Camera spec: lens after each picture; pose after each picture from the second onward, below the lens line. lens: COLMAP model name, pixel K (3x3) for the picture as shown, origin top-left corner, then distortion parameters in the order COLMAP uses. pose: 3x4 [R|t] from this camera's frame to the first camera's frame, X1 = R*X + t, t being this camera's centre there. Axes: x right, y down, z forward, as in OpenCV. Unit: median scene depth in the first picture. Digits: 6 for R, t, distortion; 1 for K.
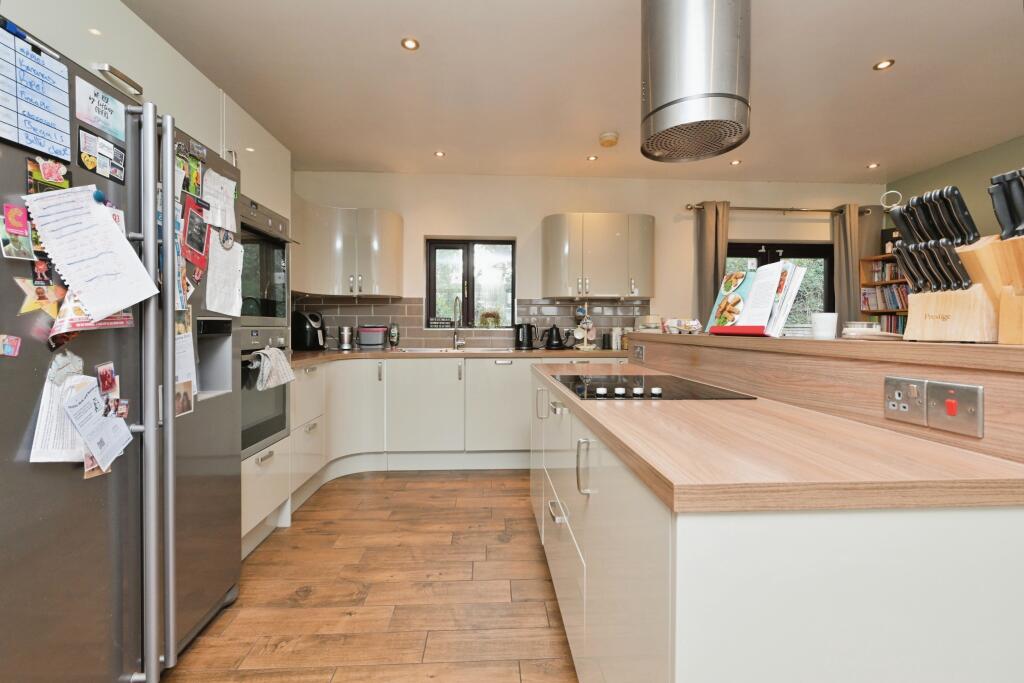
lens RADIAL K [[427.3, 0, 510.4], [0, 427.3, 327.0], [0, 0, 1]] dist [-0.001239, -0.000175]
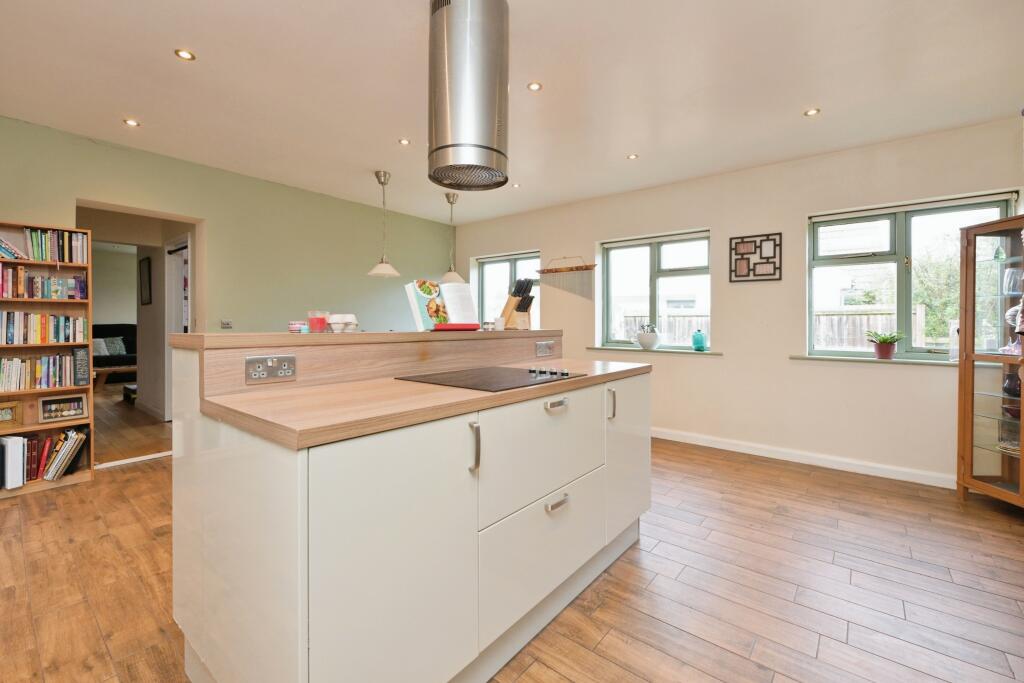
lens RADIAL K [[427.3, 0, 510.4], [0, 427.3, 327.0], [0, 0, 1]] dist [-0.001239, -0.000175]
pose [[-0.734097, -0.011574, 0.678946, -0.205601], [-0.005772, 0.999925, 0.010805, -0.002778], [-0.679020, 0.004013, -0.734109, 0.740191]]
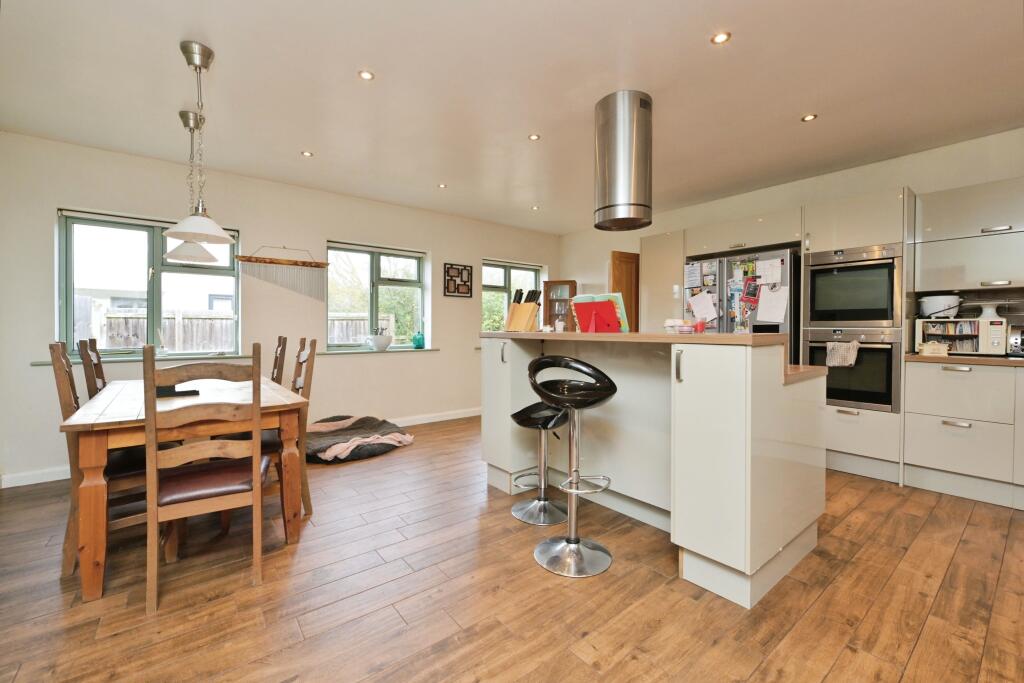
lens RADIAL K [[427.3, 0, 510.4], [0, 427.3, 327.0], [0, 0, 1]] dist [-0.001239, -0.000175]
pose [[-0.825401, -0.003939, -0.564533, 0.733741], [-0.001972, 0.999990, -0.004094, 0.004103], [0.564544, -0.002266, -0.825400, 0.894642]]
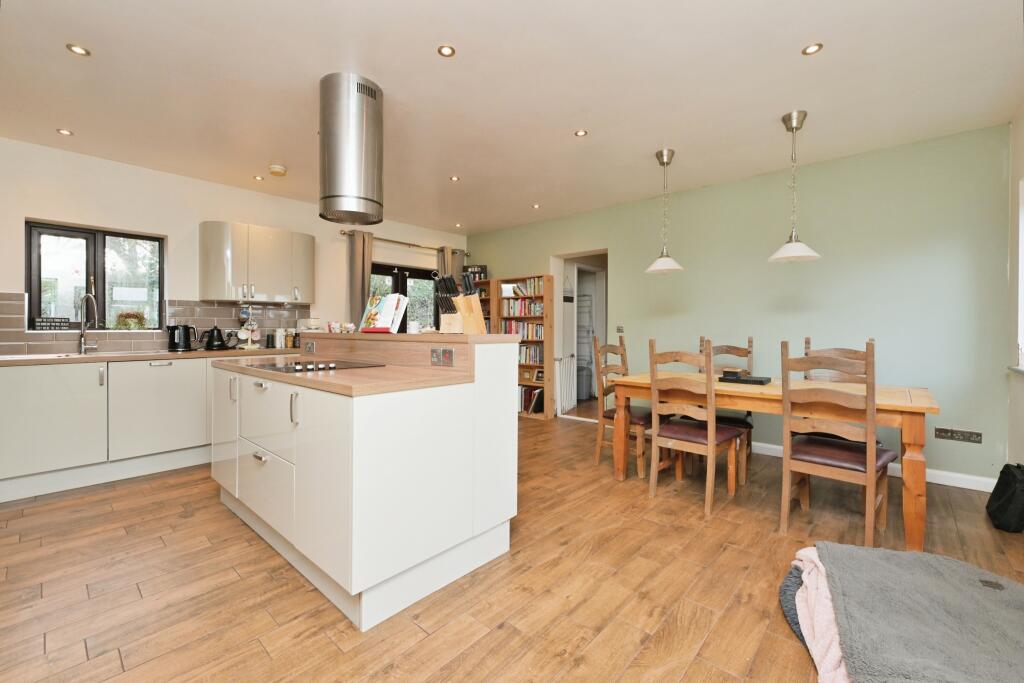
lens RADIAL K [[427.3, 0, 510.4], [0, 427.3, 327.0], [0, 0, 1]] dist [-0.001239, -0.000175]
pose [[0.708363, -0.001573, 0.705847, -0.126399], [0.002850, 0.999996, -0.000631, -0.000618], [-0.705843, 0.002459, 0.708364, -0.251108]]
